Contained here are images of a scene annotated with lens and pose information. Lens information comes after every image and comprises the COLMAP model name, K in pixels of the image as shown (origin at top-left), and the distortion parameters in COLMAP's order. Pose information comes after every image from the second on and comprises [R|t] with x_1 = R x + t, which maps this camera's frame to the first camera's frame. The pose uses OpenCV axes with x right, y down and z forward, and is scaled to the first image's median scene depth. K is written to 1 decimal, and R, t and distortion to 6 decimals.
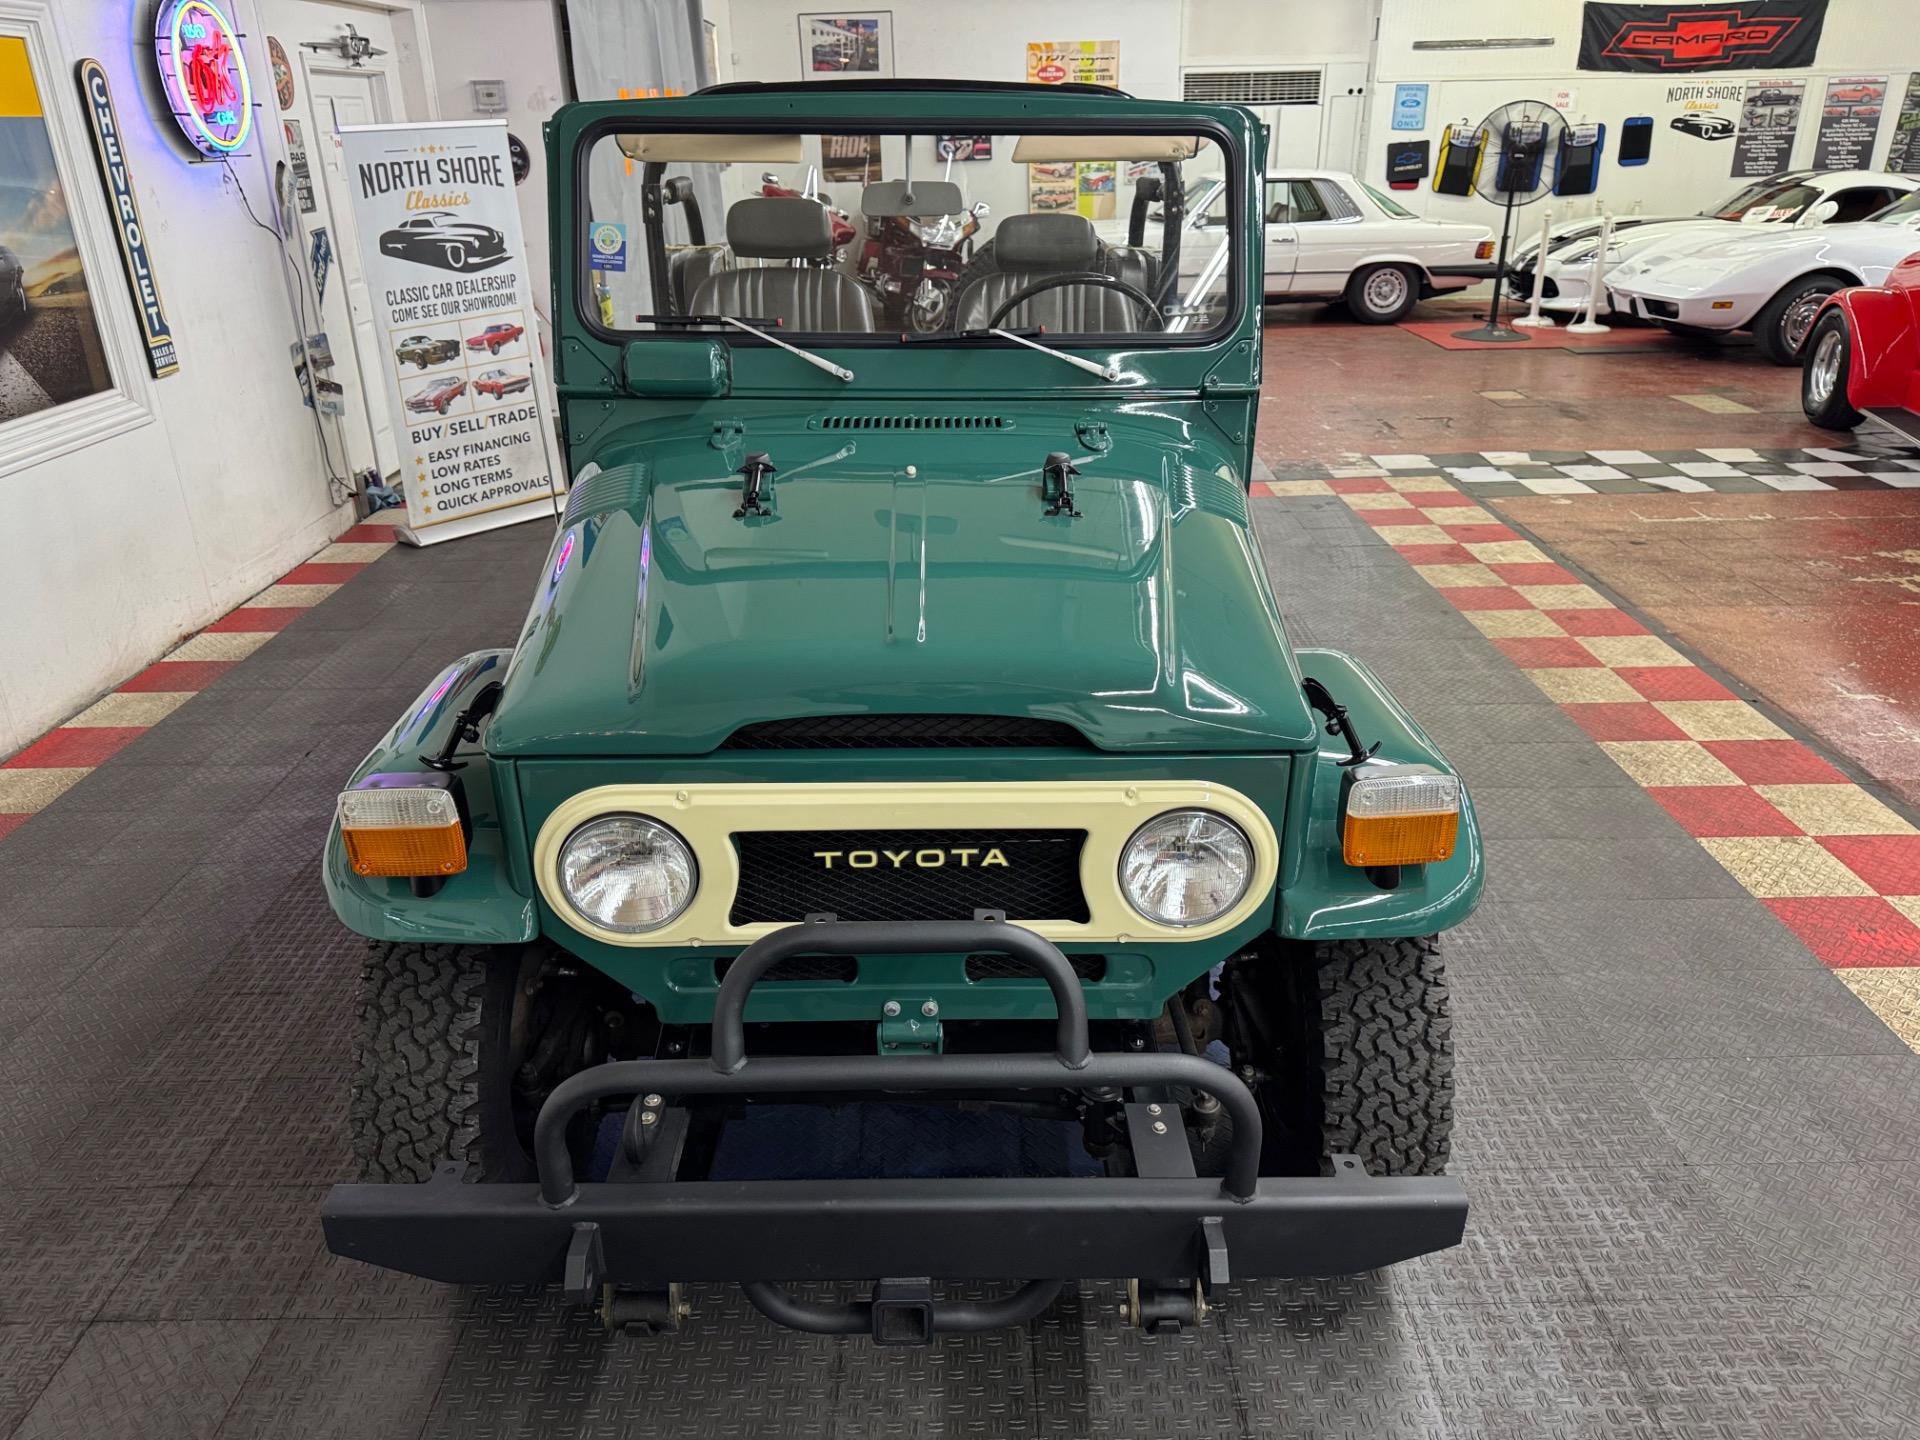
lens RADIAL K [[1353.2, 0, 967.8], [0, 1353.2, 721.5], [0, 0, 1]] dist [0.015341, -0.012021]
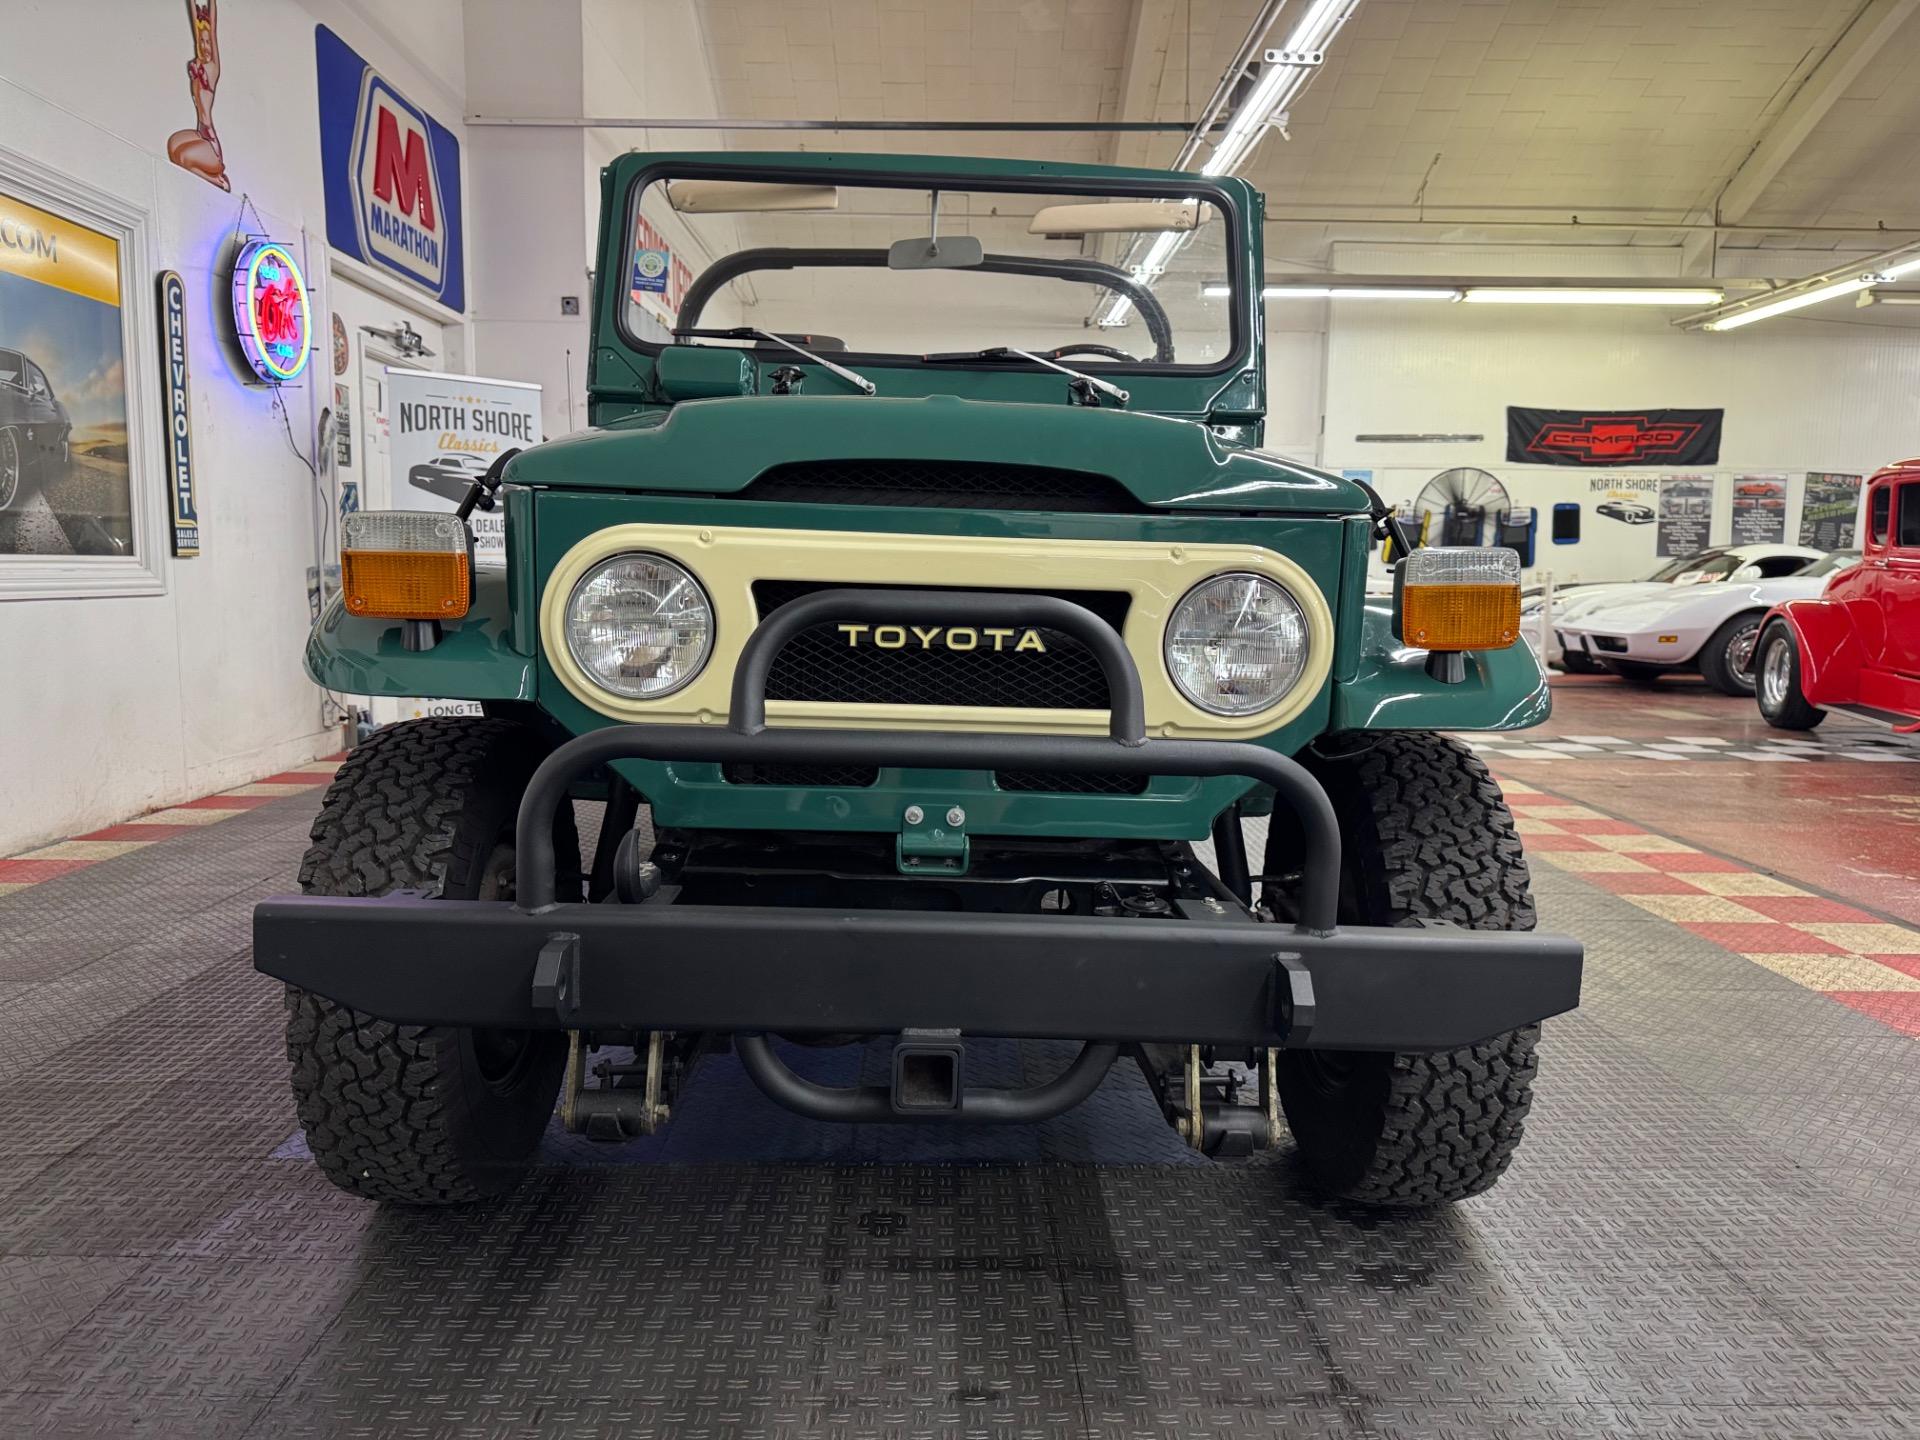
lens RADIAL K [[1353.3, 0, 960.0], [0, 1353.3, 720.0], [0, 0, 1]] dist [0.011788, -0.008190]
pose [[0.999604, 0.025053, 0.012787, -0.013601], [-0.020143, 0.954893, -0.296267, 0.148387], [-0.019633, 0.295892, 0.955020, 0.041949]]
